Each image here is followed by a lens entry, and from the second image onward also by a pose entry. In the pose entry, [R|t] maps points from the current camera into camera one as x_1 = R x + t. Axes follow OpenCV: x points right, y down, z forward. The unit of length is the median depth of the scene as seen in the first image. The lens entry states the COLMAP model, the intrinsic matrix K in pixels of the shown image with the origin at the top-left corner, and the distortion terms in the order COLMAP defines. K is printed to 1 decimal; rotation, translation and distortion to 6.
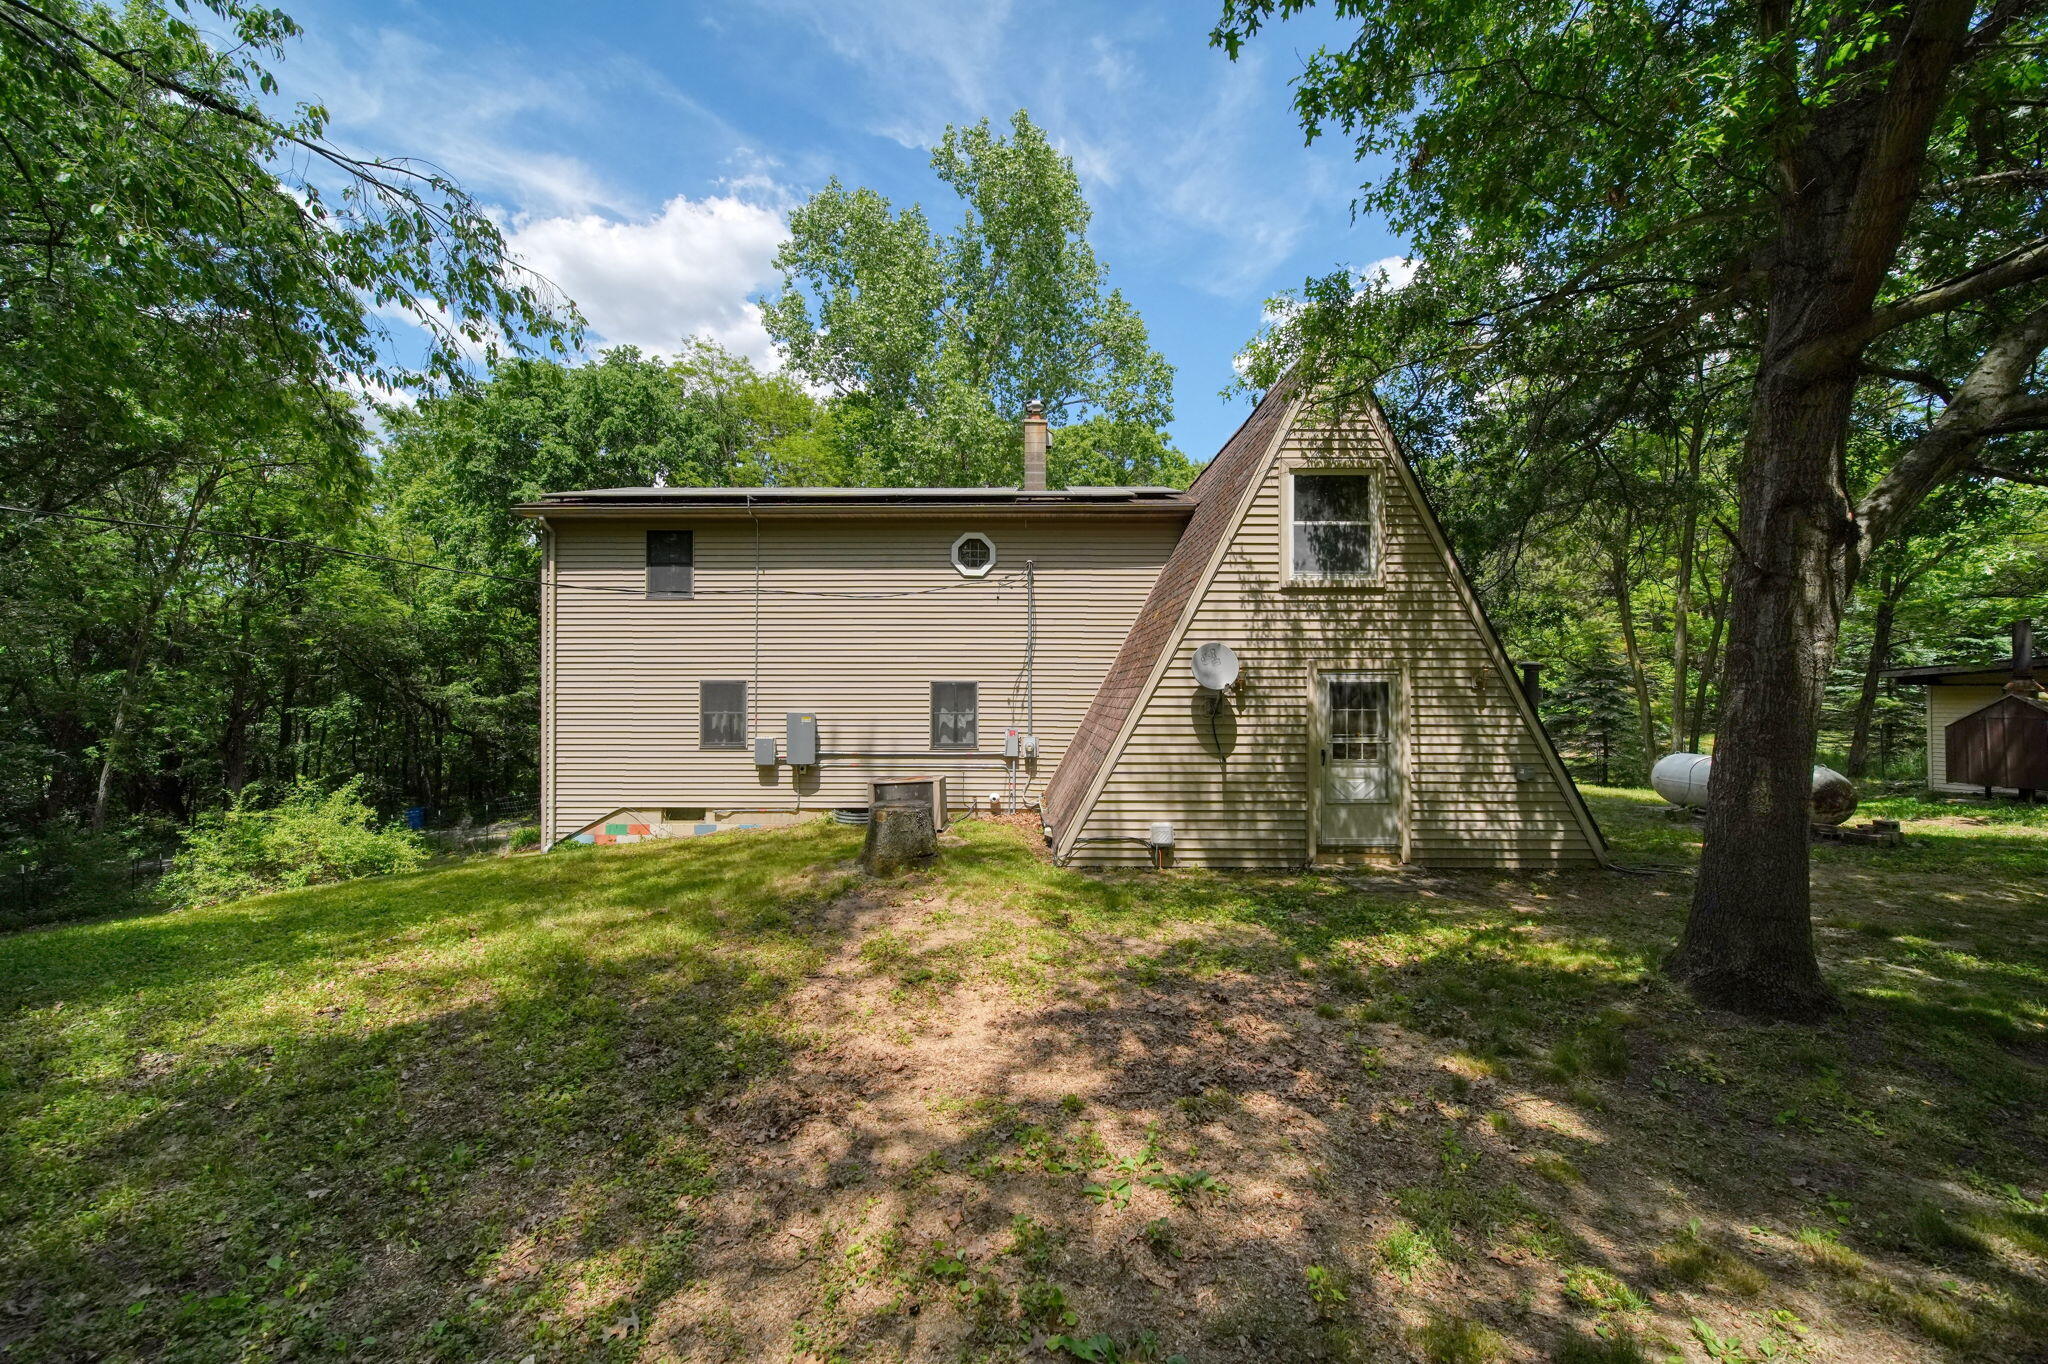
lens RADIAL K [[731.3, 0, 1019.9], [0, 731.3, 683.5], [0, 0, 1]] dist [-0.002552, -0.000725]
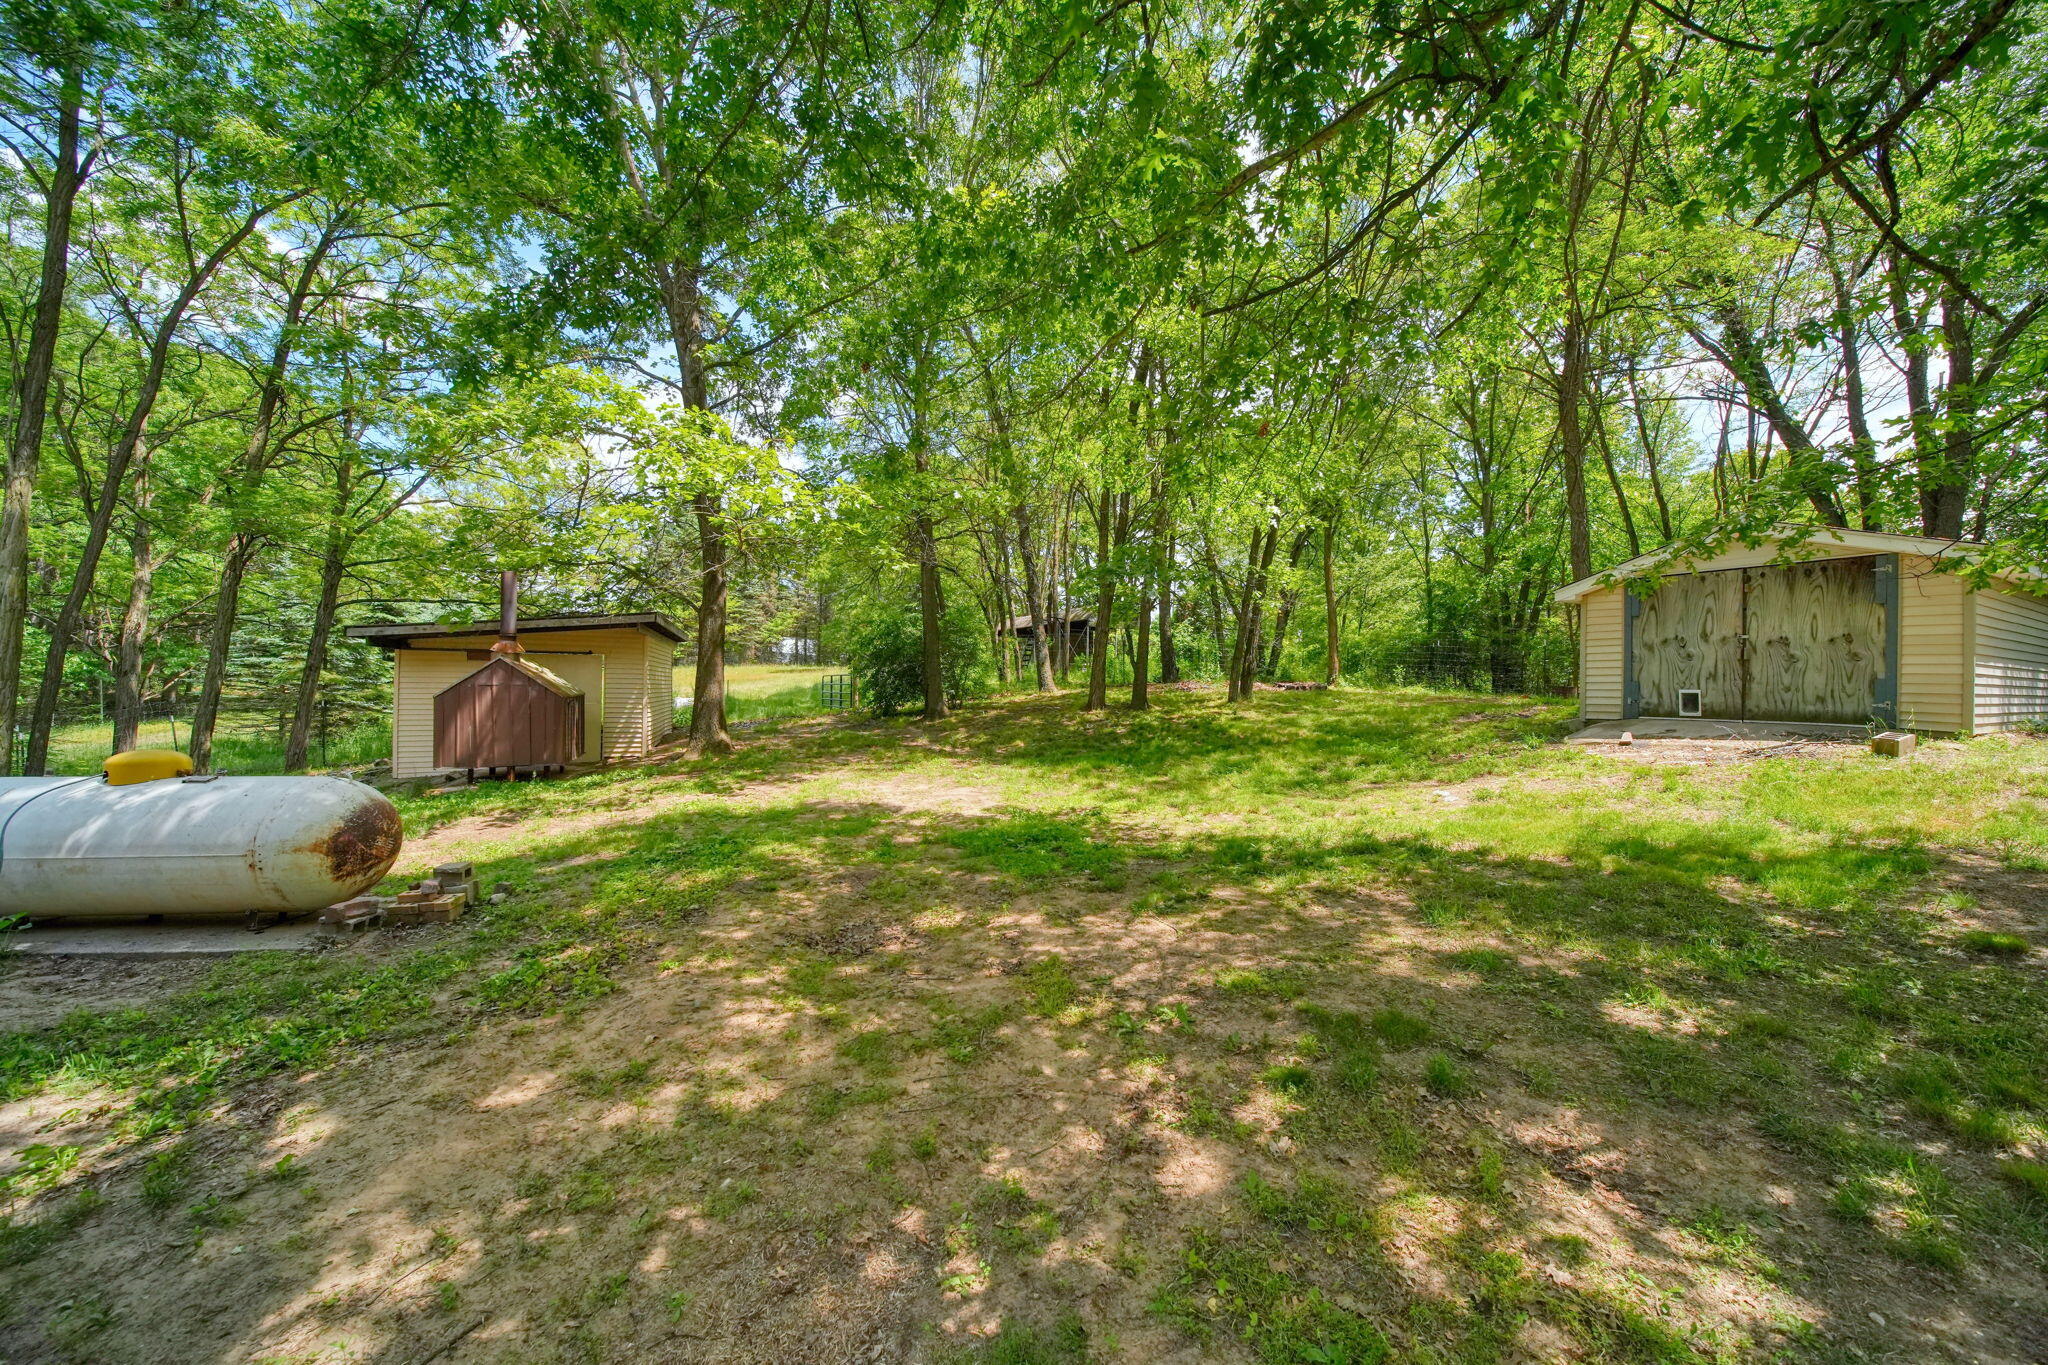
lens RADIAL K [[731.3, 0, 1023.7], [0, 731.3, 674.7], [0, 0, 1]] dist [-0.002552, -0.000725]
pose [[-0.102799, 0.006585, 0.994680, 0.678640], [-0.016557, 0.999828, -0.008330, 0.049504], [-0.994564, -0.017325, -0.102672, 0.713523]]
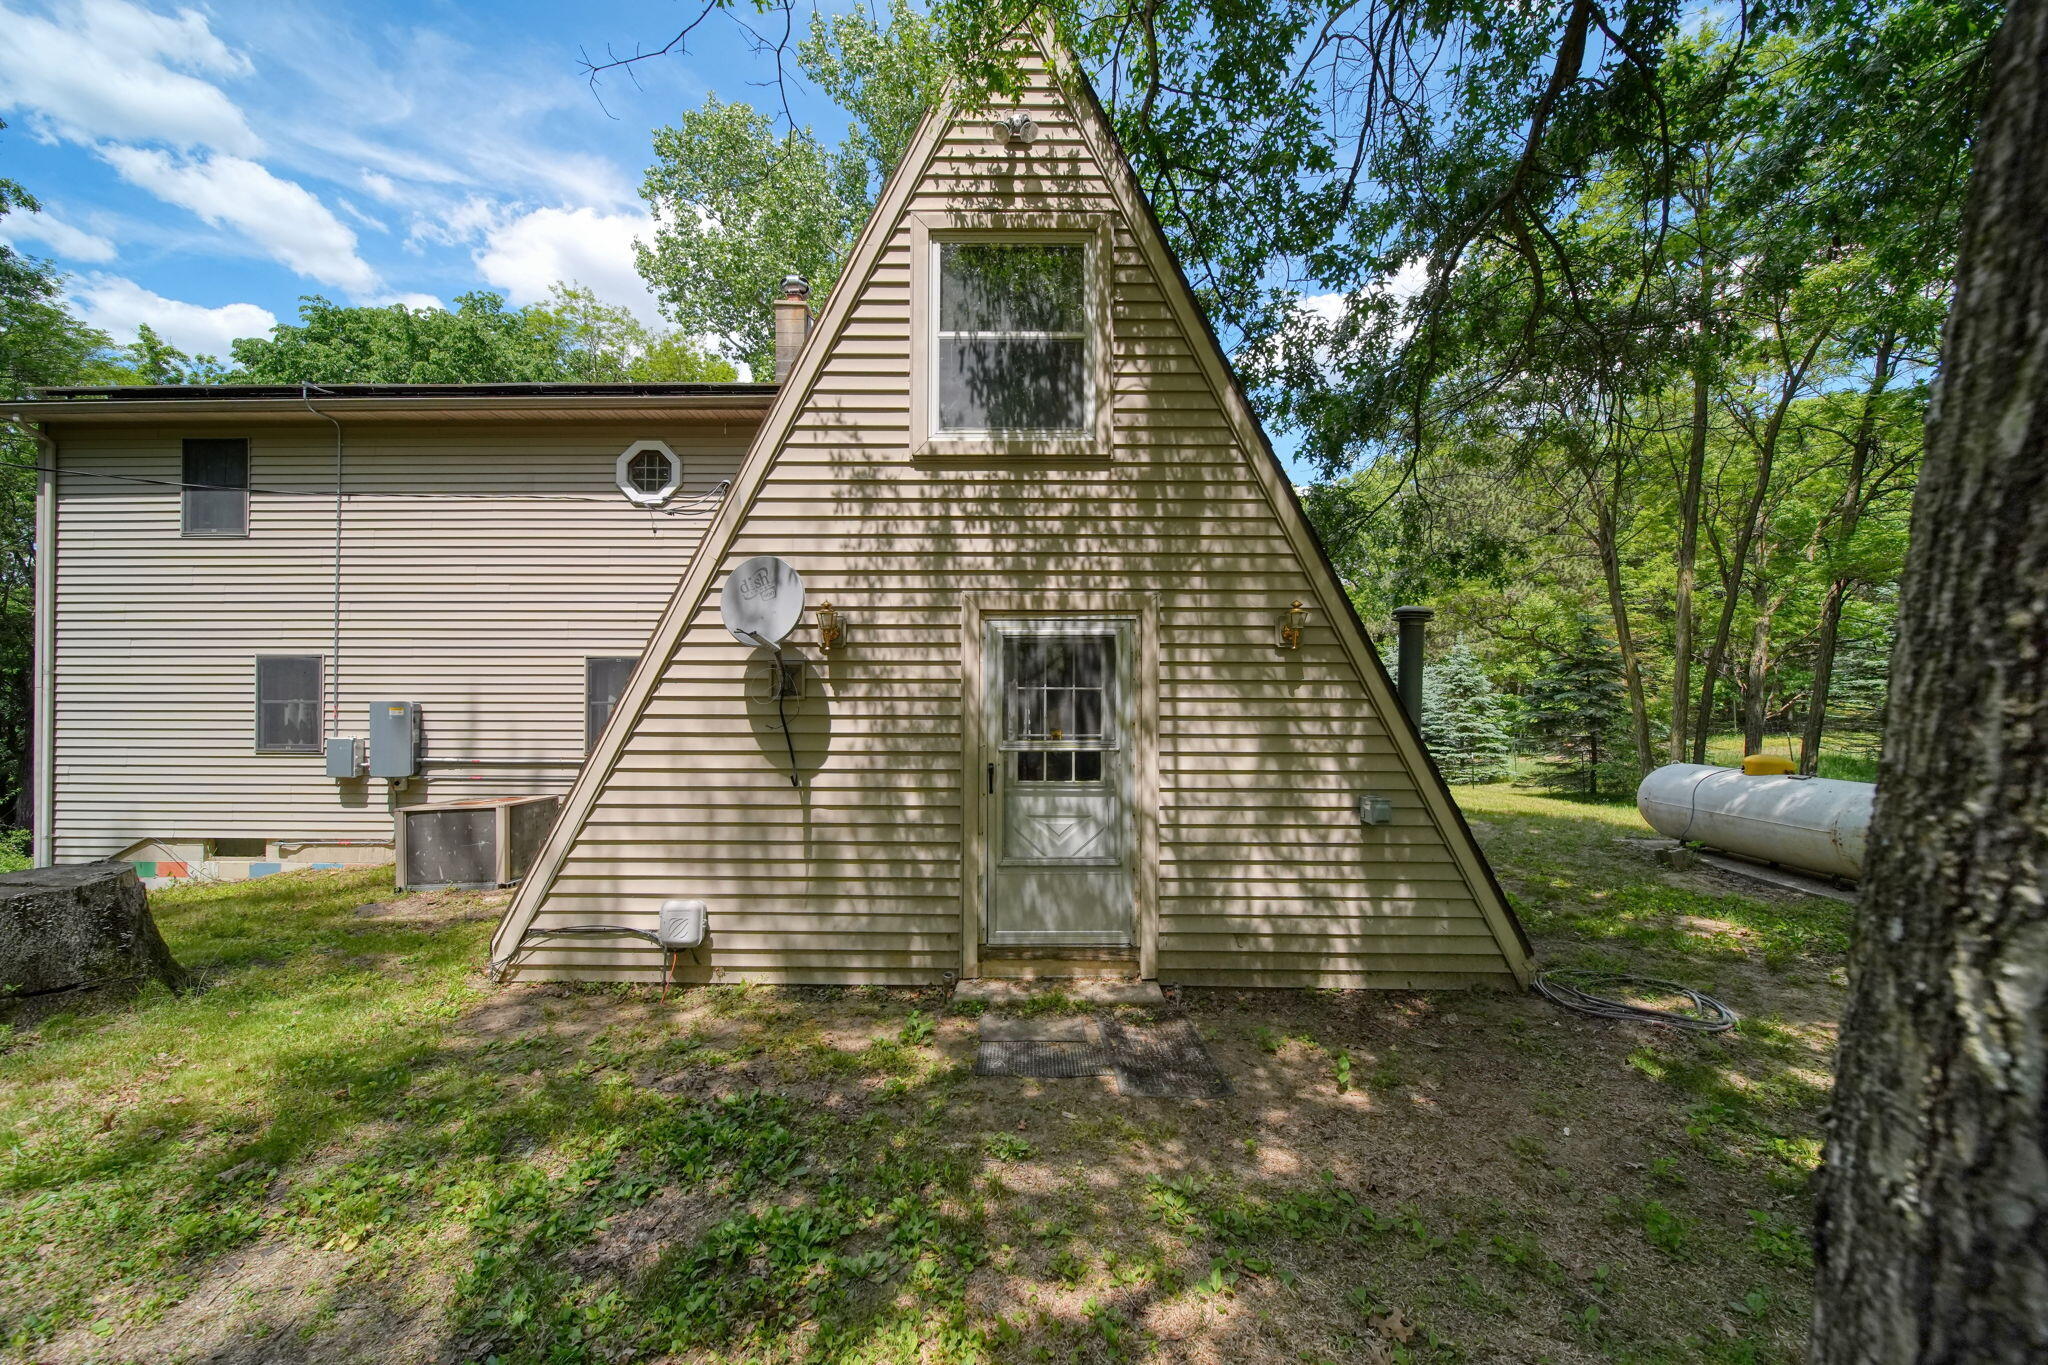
lens RADIAL K [[731.3, 0, 1023.3], [0, 731.3, 681.8], [0, 0, 1]] dist [-0.002552, -0.000725]
pose [[0.999996, 0.001855, -0.002144, 0.436361], [-0.001861, 0.999994, -0.002784, 0.033167], [0.002139, 0.002788, 0.999994, 0.470812]]
